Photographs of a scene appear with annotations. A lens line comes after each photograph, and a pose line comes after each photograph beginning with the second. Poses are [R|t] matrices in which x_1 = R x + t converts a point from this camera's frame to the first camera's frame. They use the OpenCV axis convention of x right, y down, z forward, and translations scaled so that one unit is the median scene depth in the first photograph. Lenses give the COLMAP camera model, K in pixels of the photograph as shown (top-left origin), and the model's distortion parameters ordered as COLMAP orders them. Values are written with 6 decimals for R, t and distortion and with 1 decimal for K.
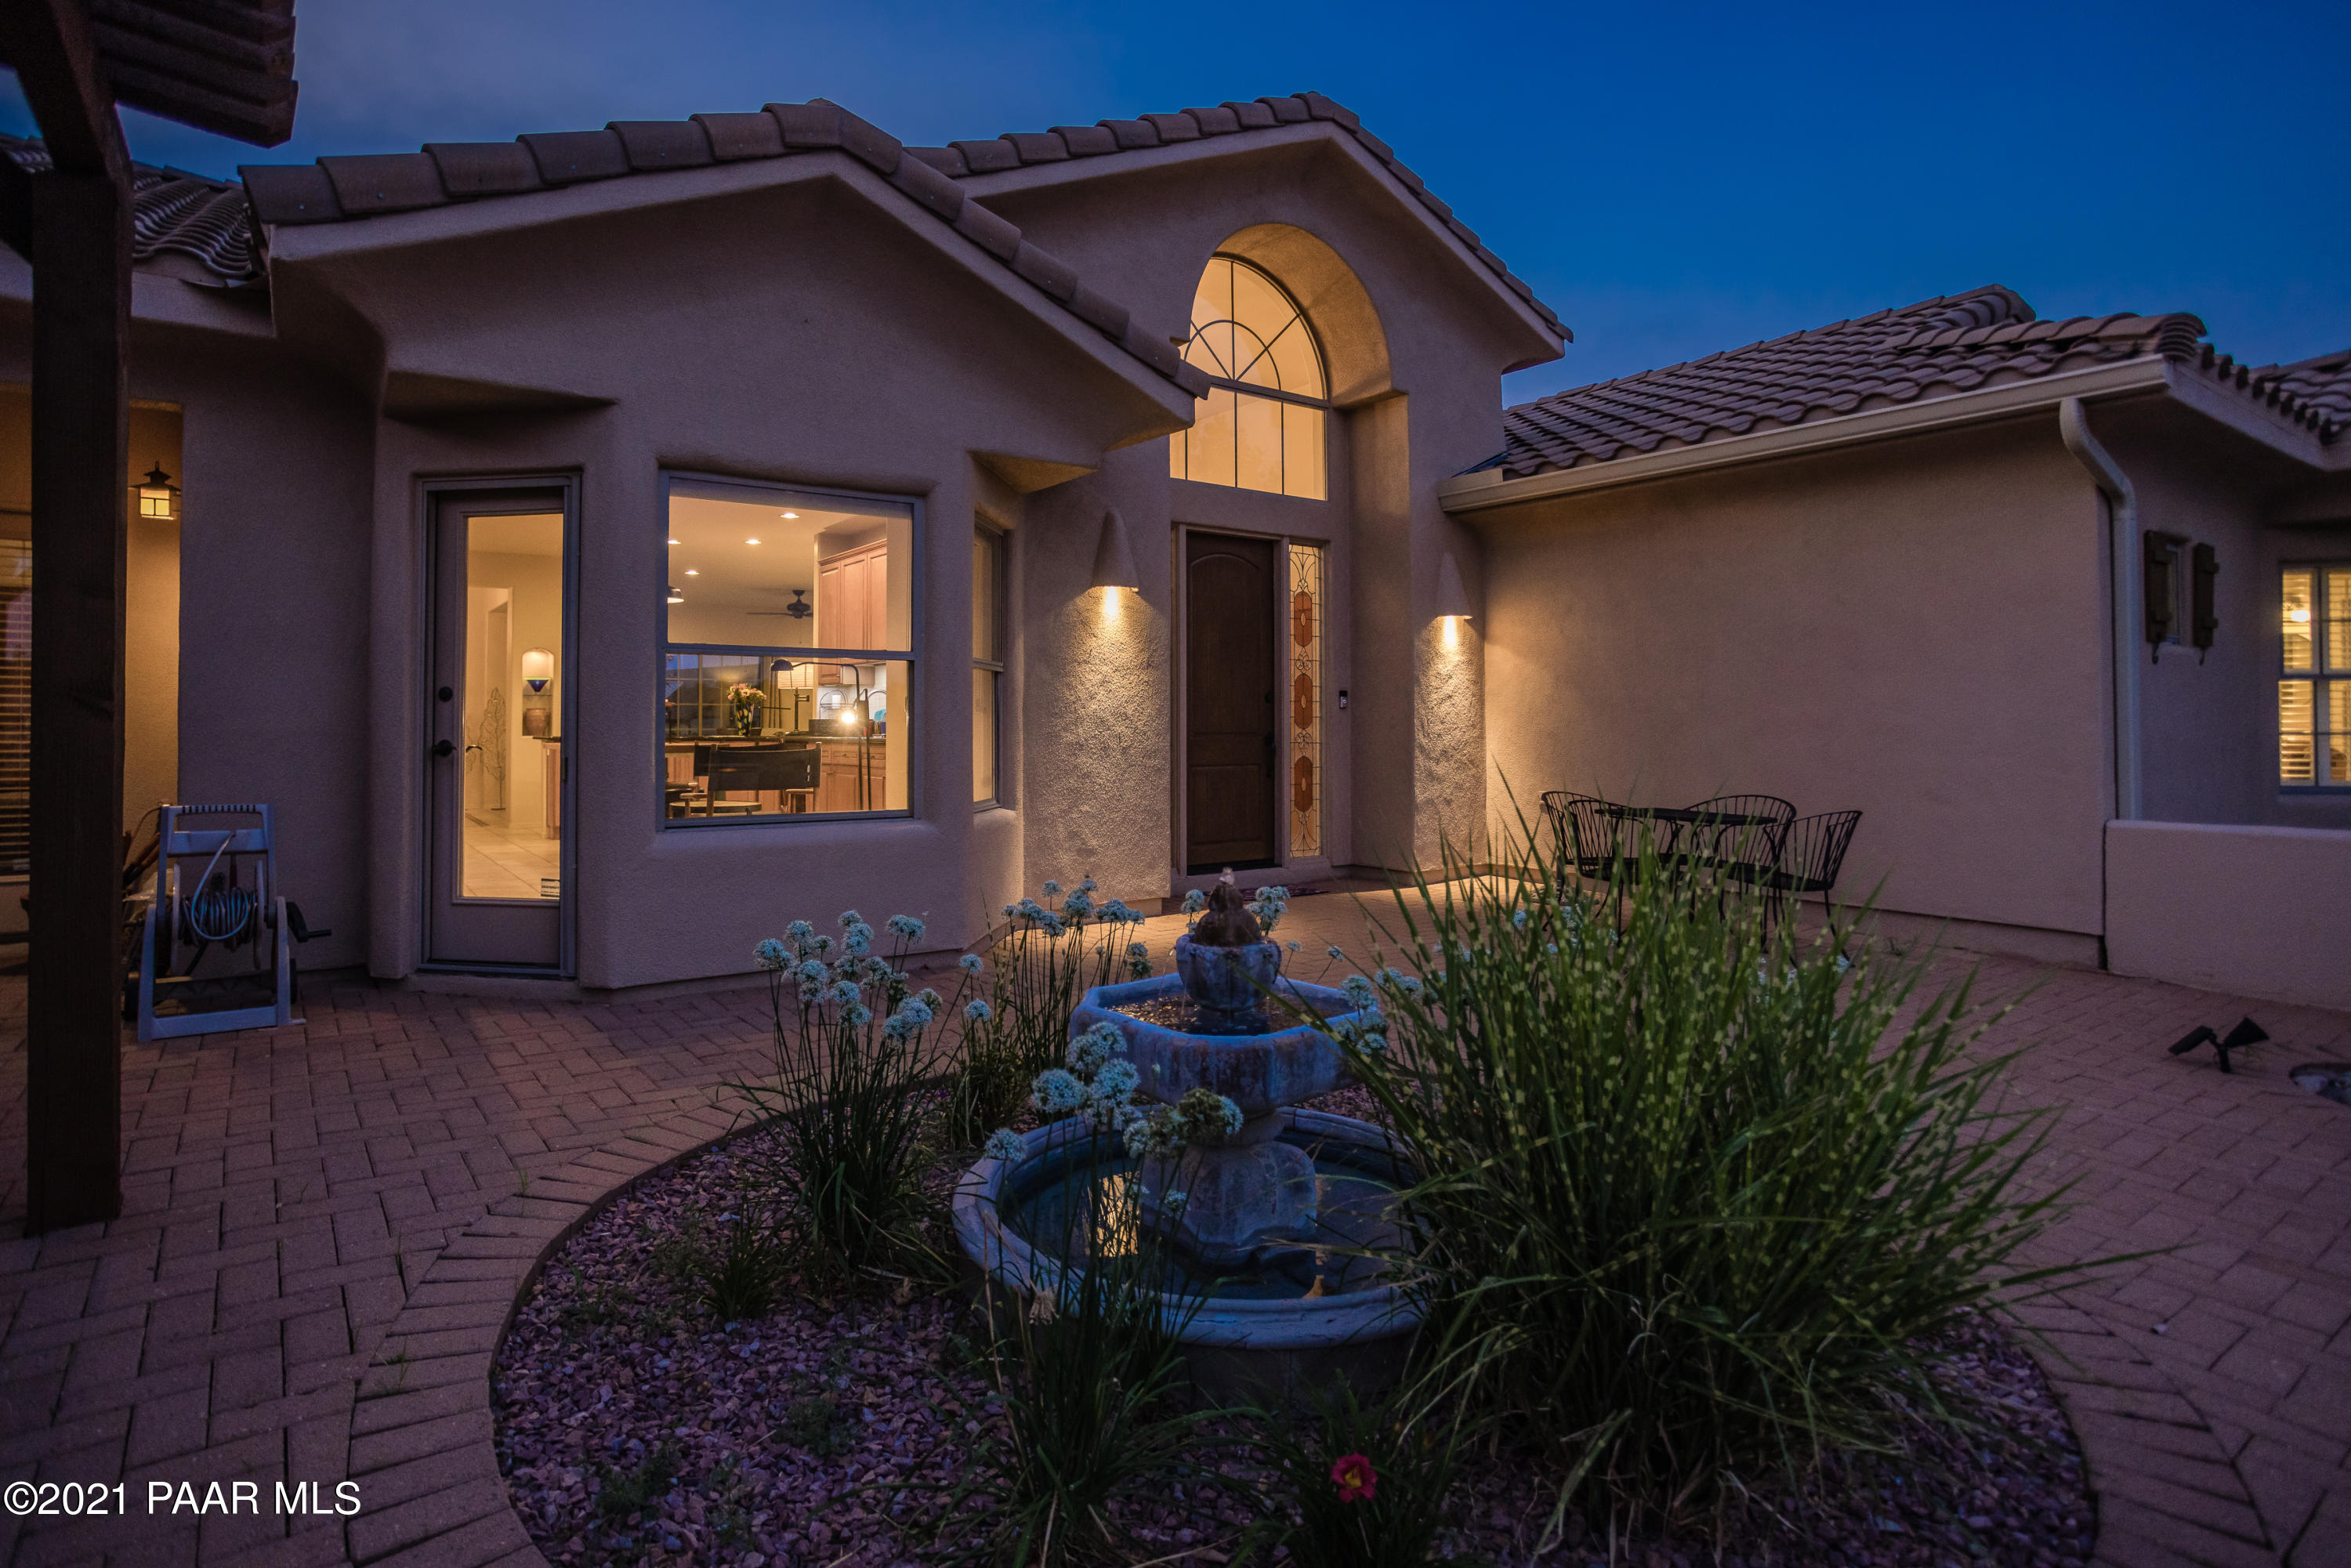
lens RADIAL K [[1226.6, 0, 1102.4], [0, 1226.6, 718.8], [0, 0, 1]] dist [-0.017760, 0.000020]
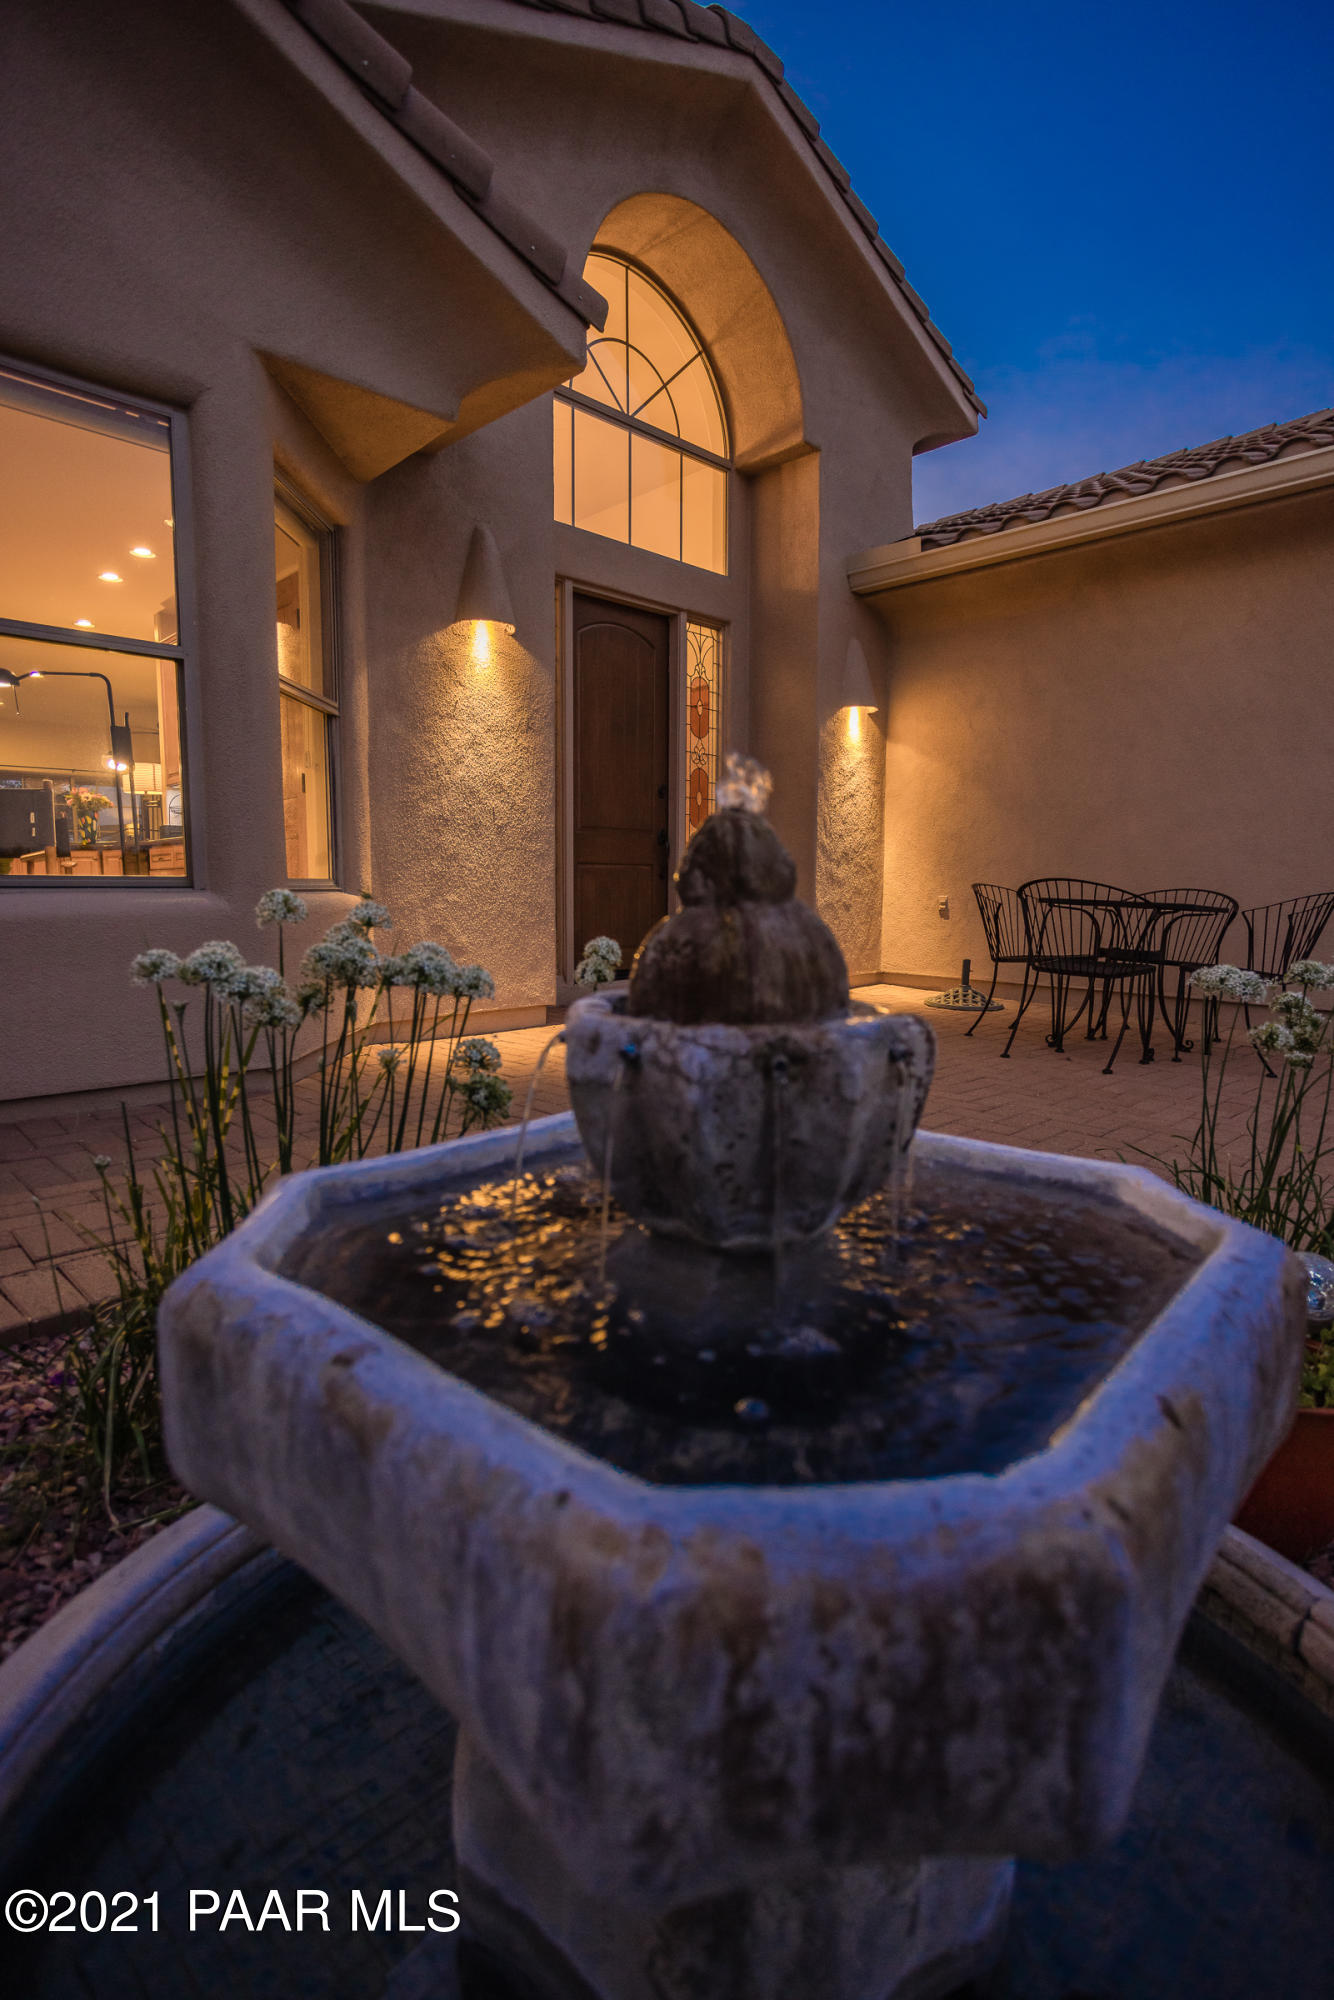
lens RADIAL K [[1006.1, 0, 667.0], [0, 1006.1, 1000.0], [0, 0, 1]] dist [-0.003966, -0.000605]
pose [[0.986561, -0.010095, 0.163083, 0.014745], [-0.009568, 0.992808, 0.119338, 0.049454], [-0.163114, -0.119294, 0.979368, 0.252997]]
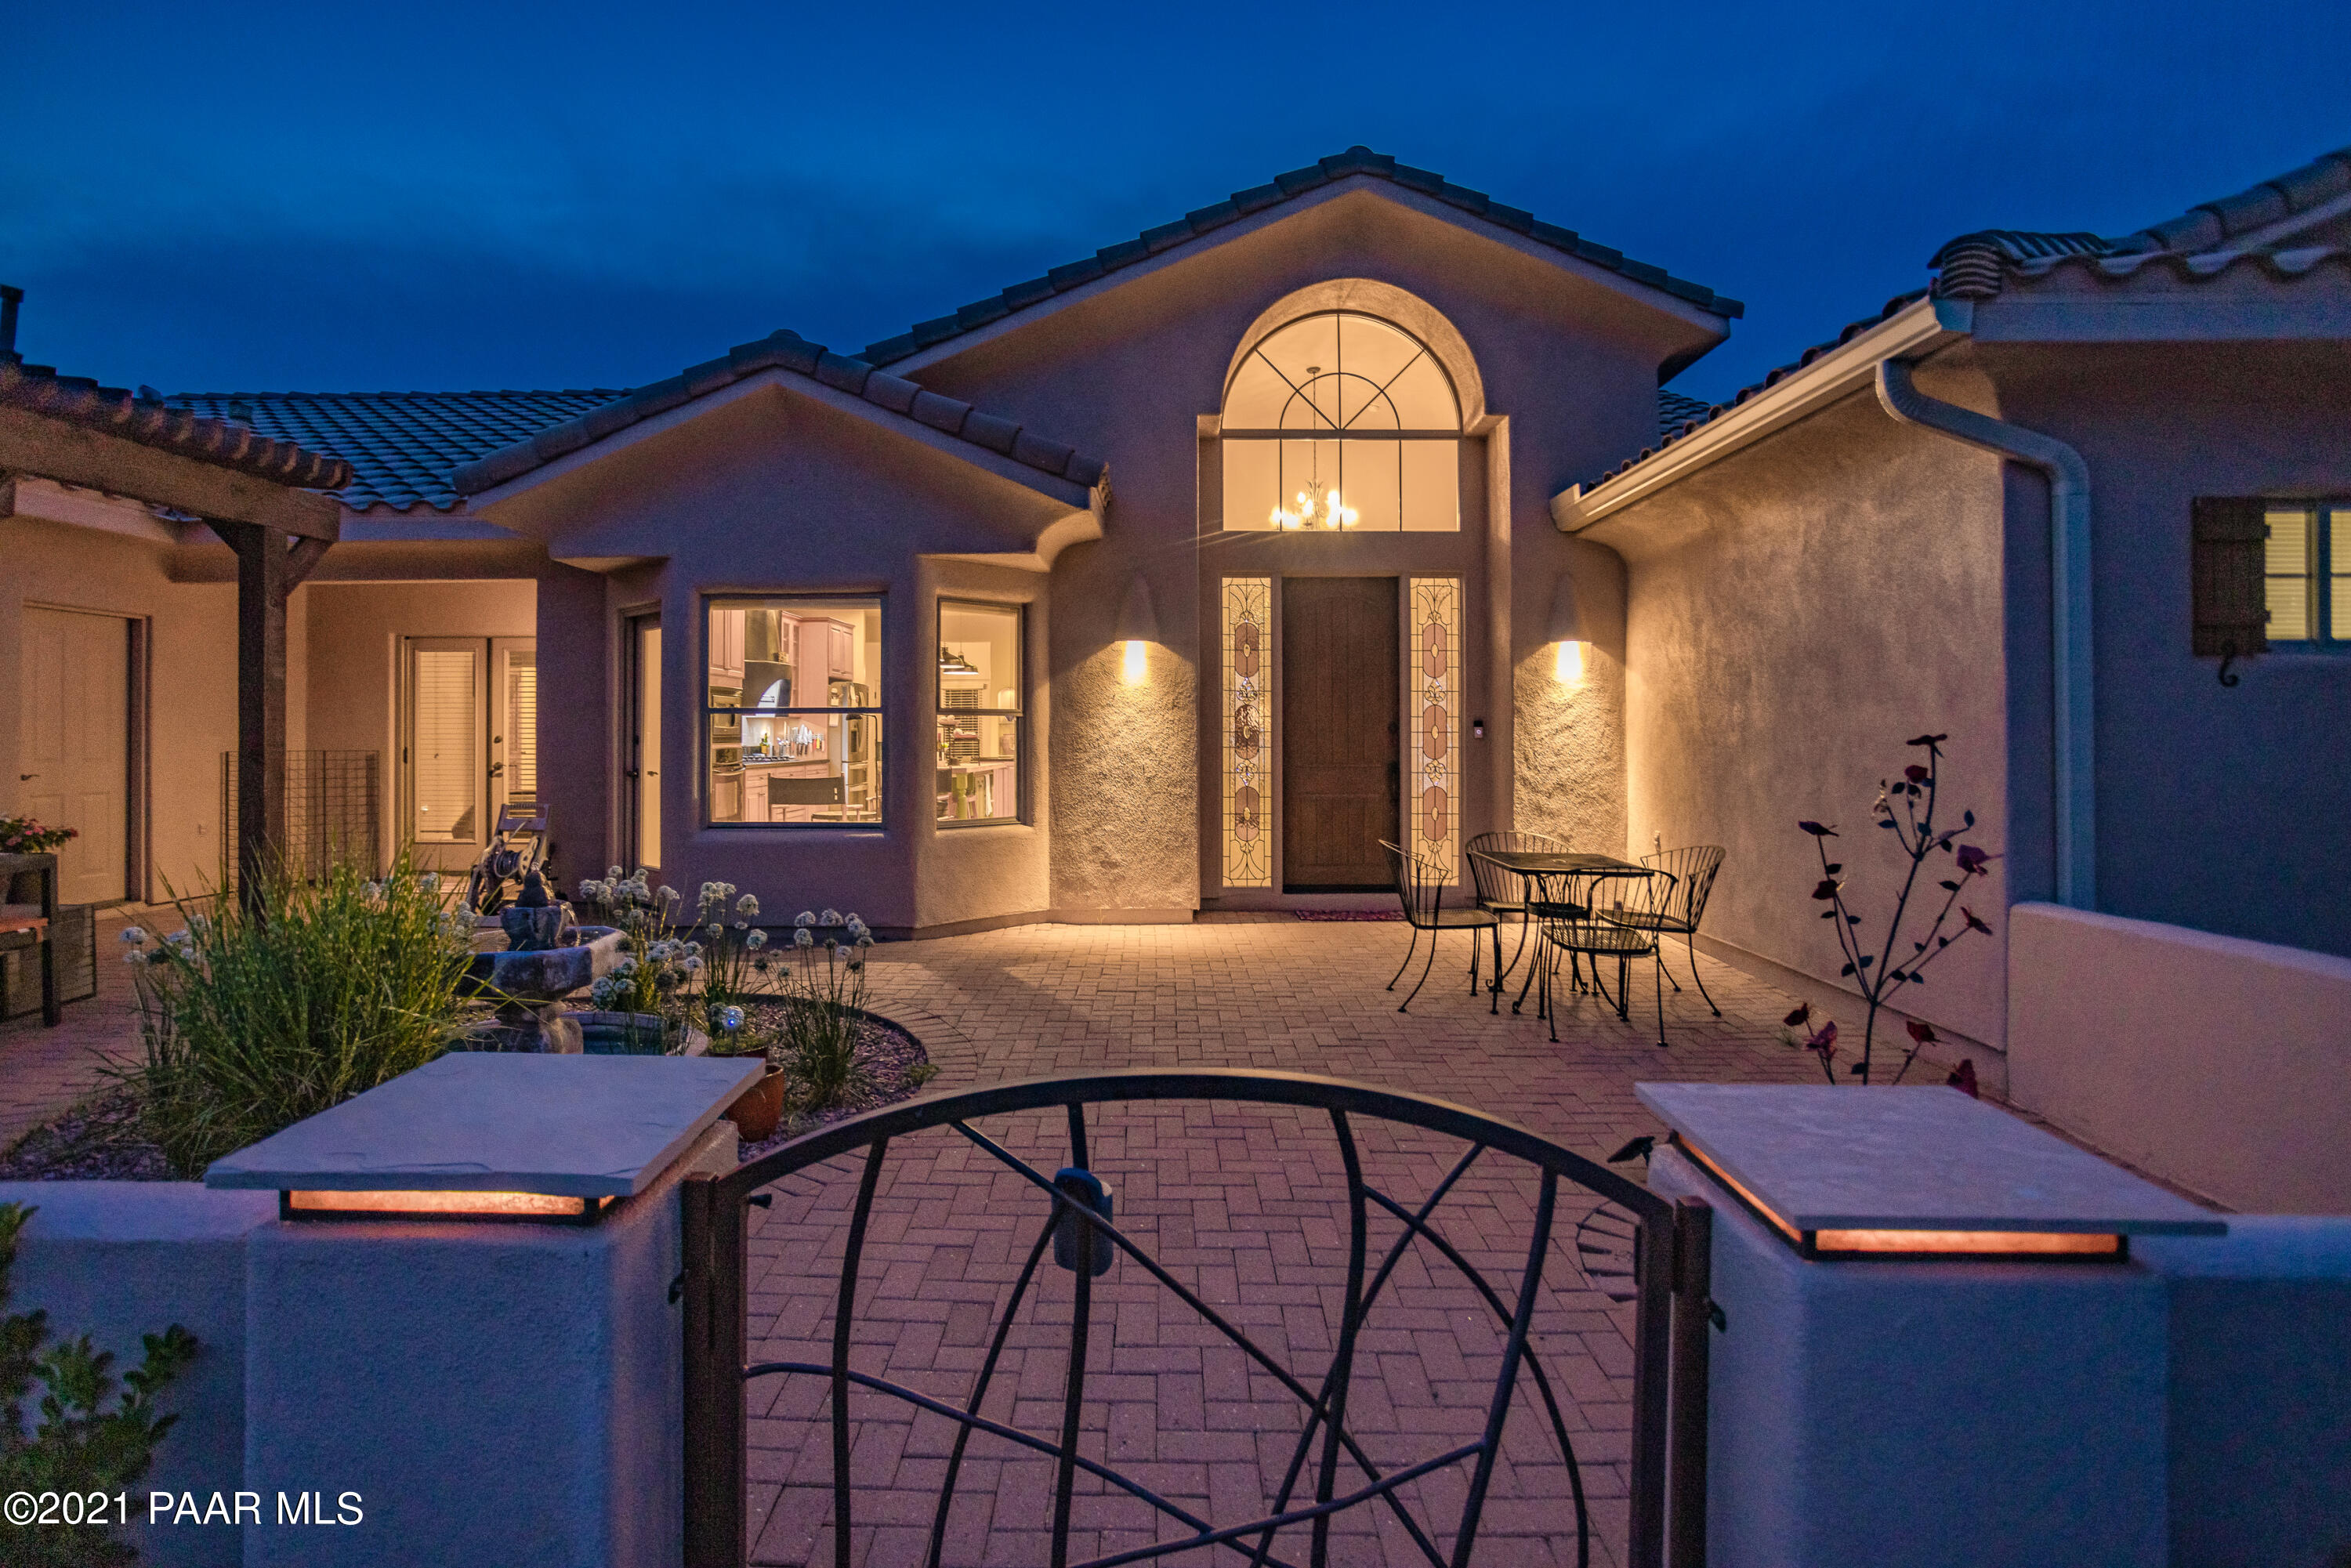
lens RADIAL K [[1182.6, 0, 1127.5], [0, 1182.6, 748.4], [0, 0, 1]] dist [-0.003966, -0.000605]
pose [[0.813792, 0.004358, -0.581141, 0.558918], [0.006193, 0.999850, 0.016170, -0.019144], [0.581124, -0.016758, 0.813643, 0.061288]]
